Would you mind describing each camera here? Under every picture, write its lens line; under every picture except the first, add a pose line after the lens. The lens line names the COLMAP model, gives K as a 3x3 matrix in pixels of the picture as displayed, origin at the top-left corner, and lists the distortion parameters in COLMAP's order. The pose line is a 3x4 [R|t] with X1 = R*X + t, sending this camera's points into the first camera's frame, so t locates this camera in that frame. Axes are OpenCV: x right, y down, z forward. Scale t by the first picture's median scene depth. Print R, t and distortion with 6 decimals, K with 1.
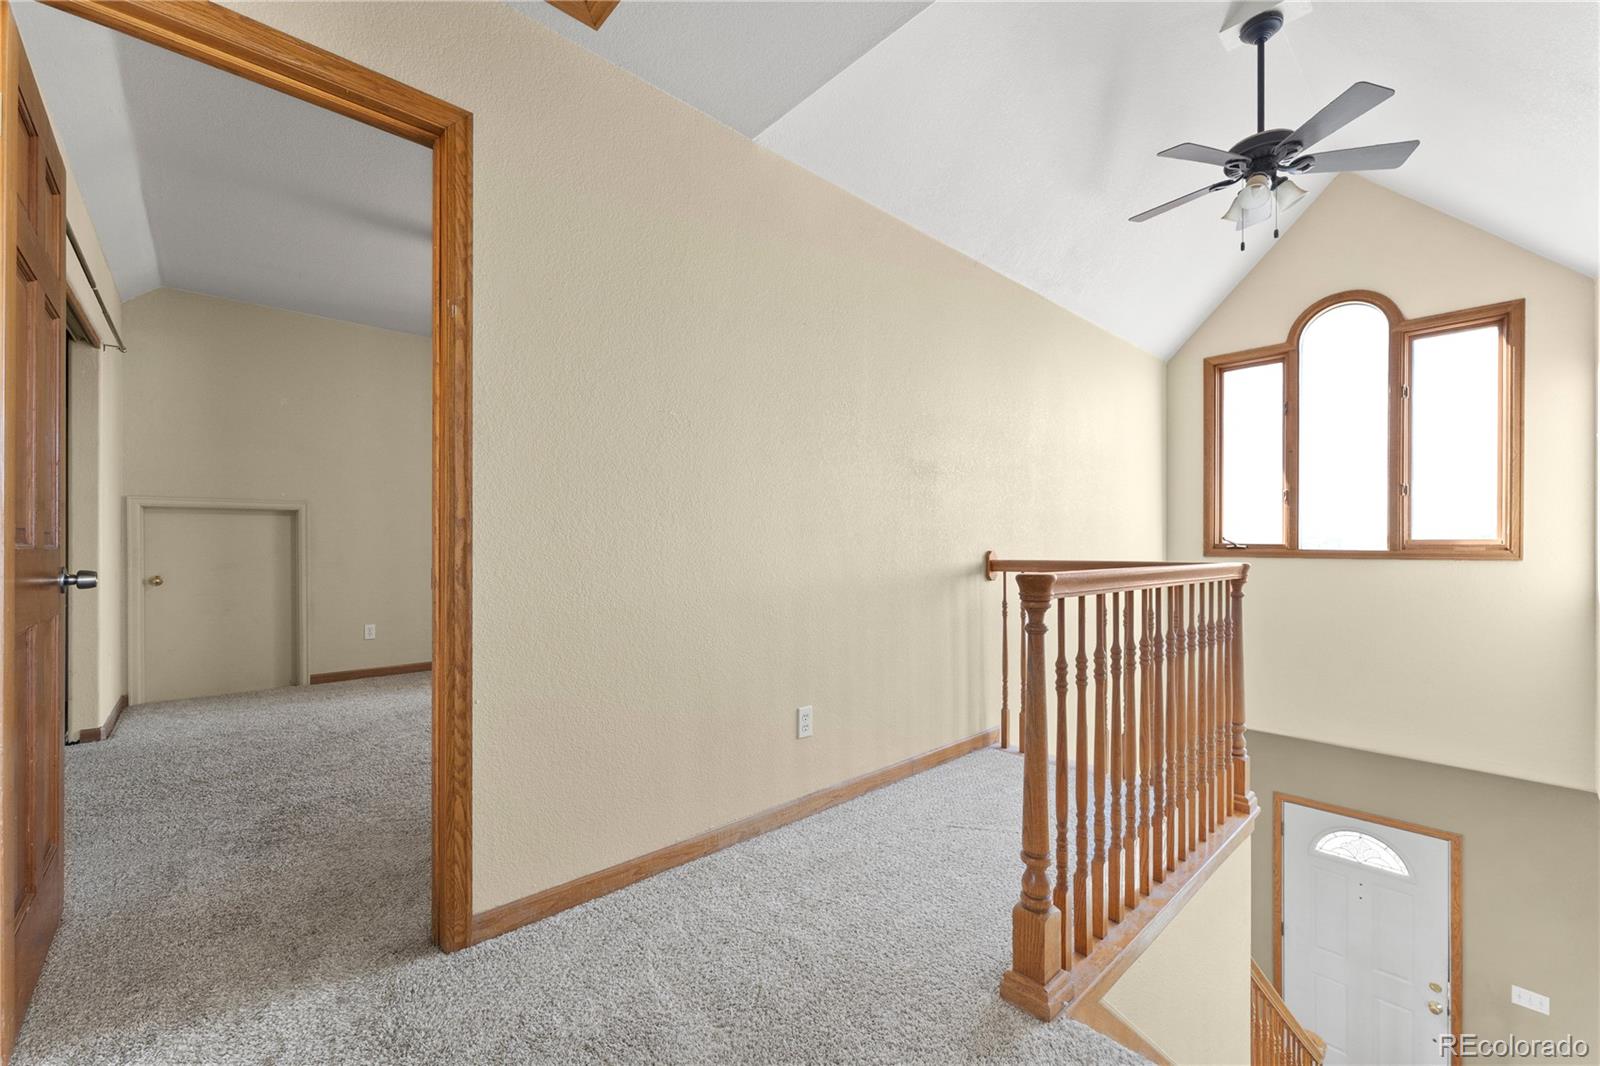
lens RADIAL K [[646.1, 0, 804.2], [0, 646.1, 539.0], [0, 0, 1]] dist [-0.002835, 0.000705]
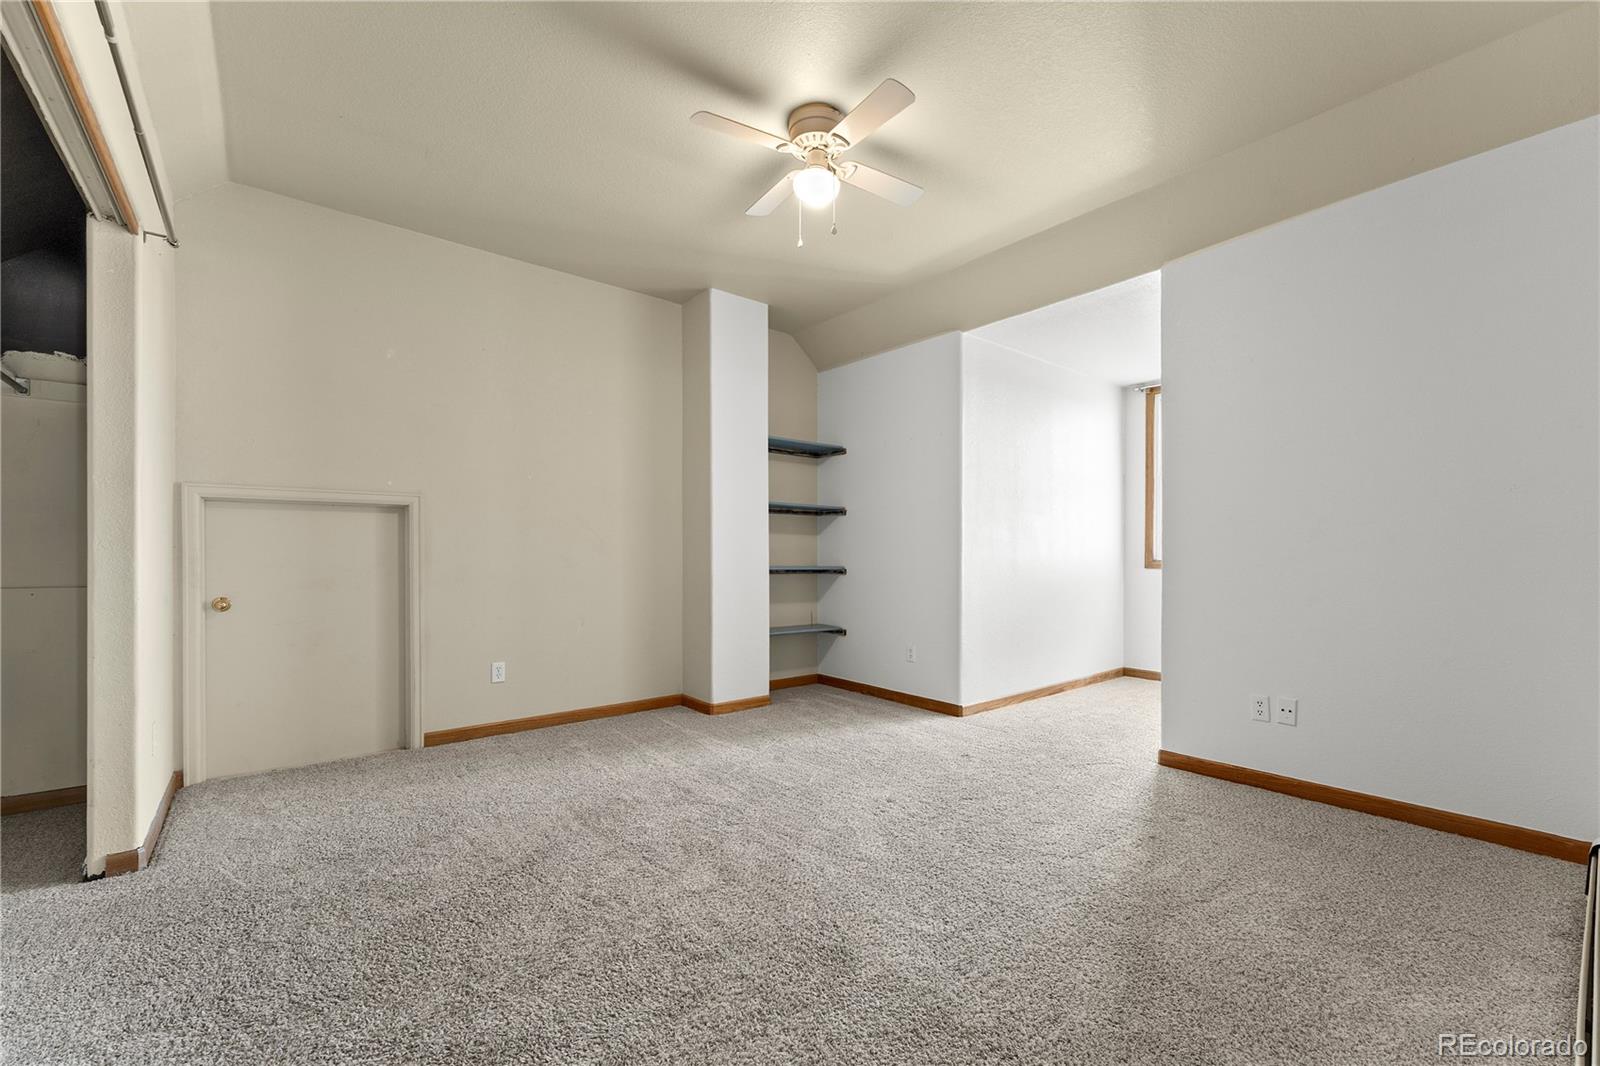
lens RADIAL K [[646.1, 0, 801.2], [0, 646.1, 551.0], [0, 0, 1]] dist [-0.002835, 0.000705]
pose [[0.998700, 0.003731, -0.050830, -0.351447], [-0.003551, 0.999987, 0.003633, 0.002472], [0.050843, -0.003447, 0.998701, 0.342750]]
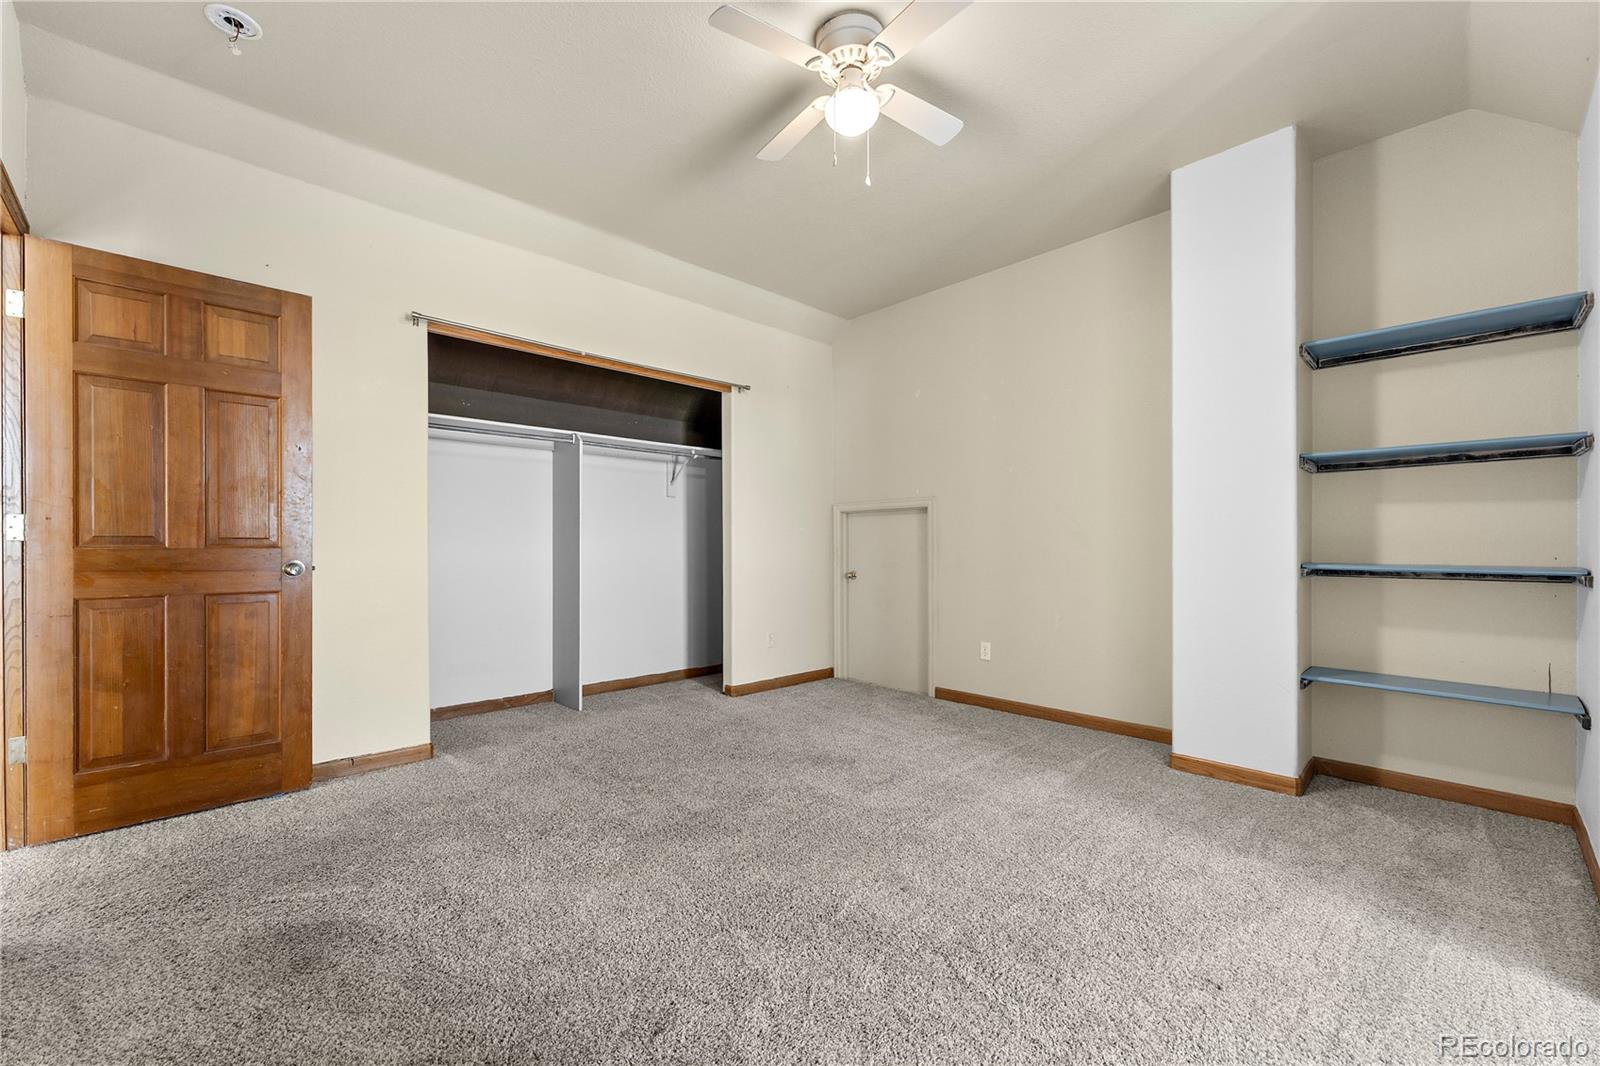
lens RADIAL K [[646.1, 0, 808.5], [0, 646.1, 543.0], [0, 0, 1]] dist [-0.002835, 0.000705]
pose [[0.034937, -0.002765, -0.999386, 0.156279], [0.011505, 0.999931, -0.002364, 0.008753], [0.999323, -0.011416, 0.034967, 0.902188]]
